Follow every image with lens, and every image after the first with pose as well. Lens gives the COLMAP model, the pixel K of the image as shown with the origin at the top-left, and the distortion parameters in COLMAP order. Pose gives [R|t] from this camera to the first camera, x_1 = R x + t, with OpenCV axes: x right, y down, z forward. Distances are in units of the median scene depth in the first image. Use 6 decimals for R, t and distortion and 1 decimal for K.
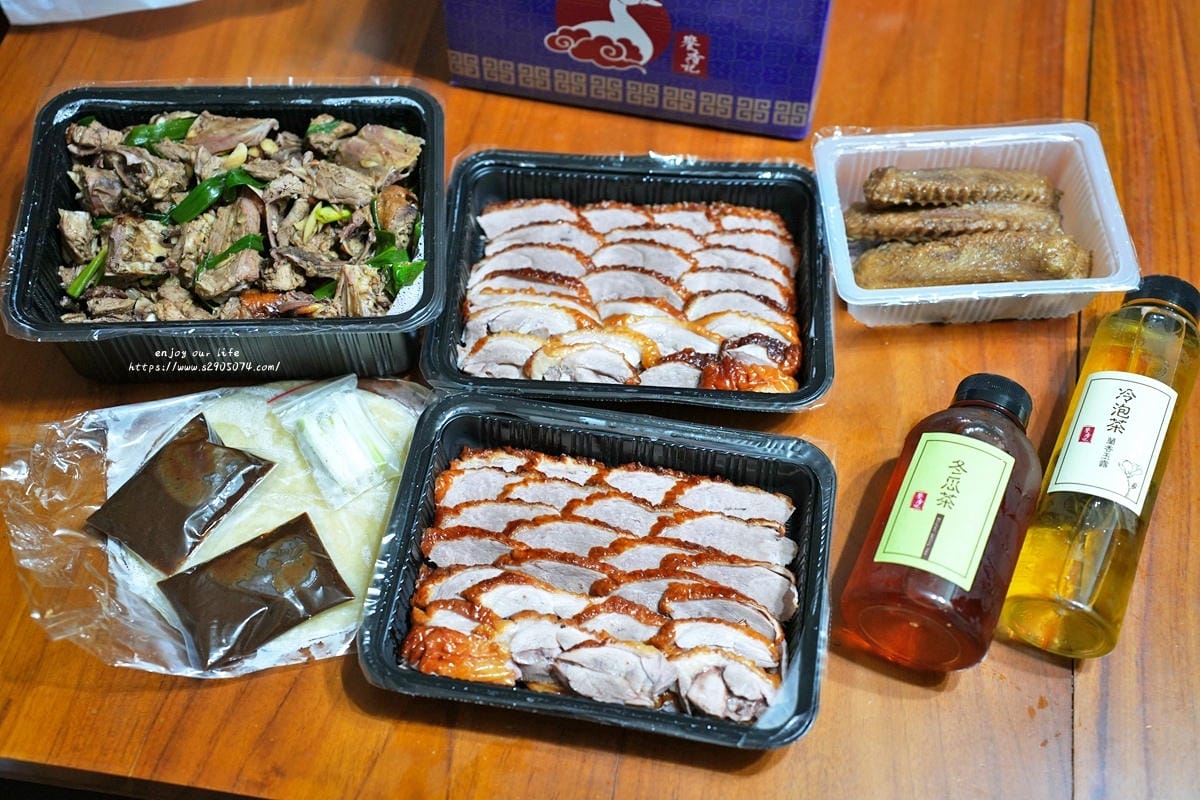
lens RADIAL K [[1503.9, 0, 599.2], [0, 1503.9, 396.7], [0, 0, 1]] dist [0.163015, 0.000000]
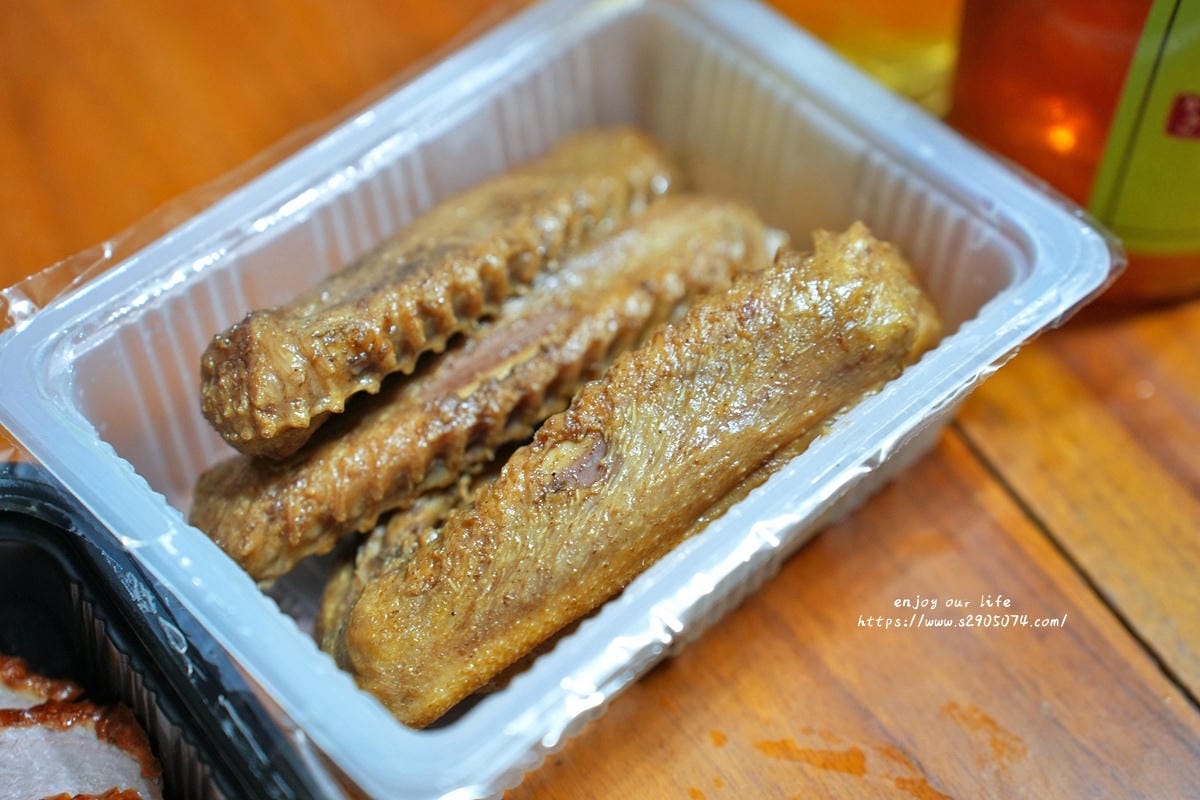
lens RADIAL K [[2221.2, 0, 601.5], [0, 2221.2, 400.7], [0, 0, 1]] dist [0.417499, 0.000000]
pose [[0.767567, -0.504376, 0.395533, 0.065267], [0.546231, 0.837596, 0.008076, -0.107644], [-0.335370, 0.209854, 0.918416, 0.600146]]
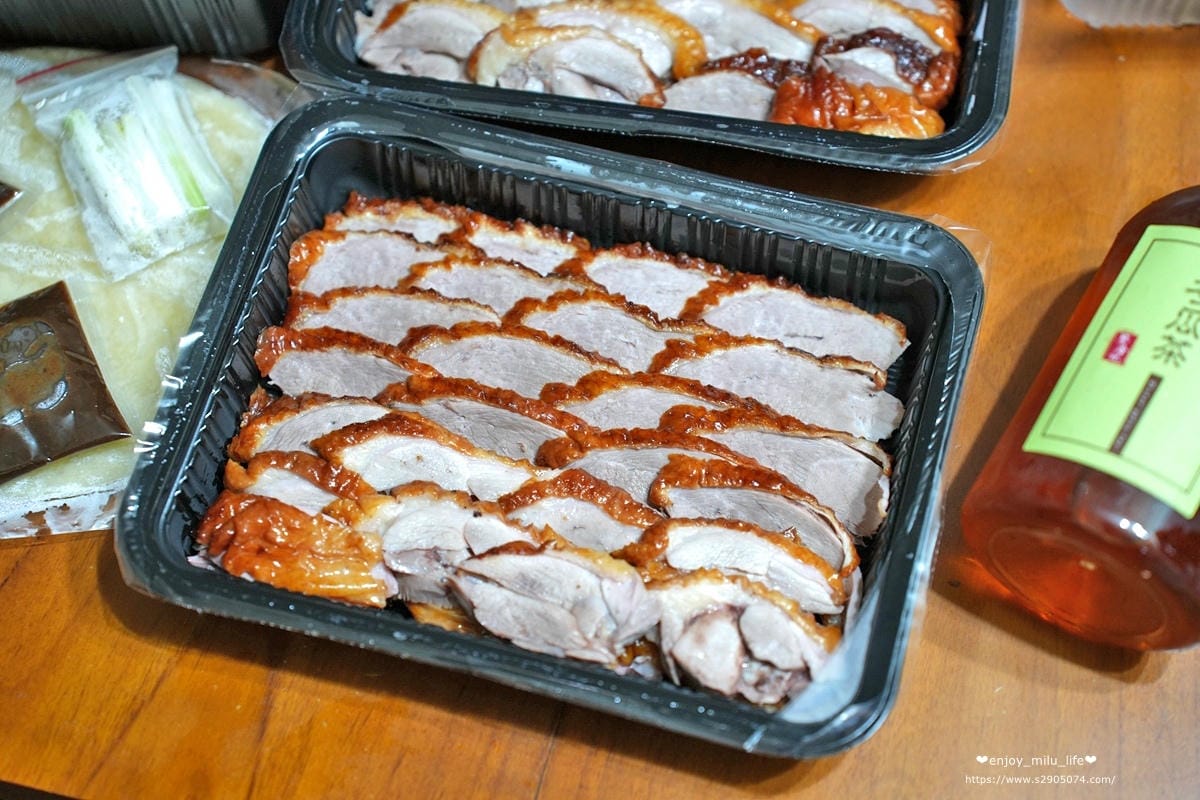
lens RADIAL K [[2179.1, 0, 608.1], [0, 2179.1, 400.4], [0, 0, 1]] dist [0.437768, 0.000000]
pose [[0.994378, 0.081807, -0.067224, 0.070597], [-0.072997, 0.989541, 0.124421, -0.000110], [0.076700, -0.118814, 0.989950, 0.153979]]
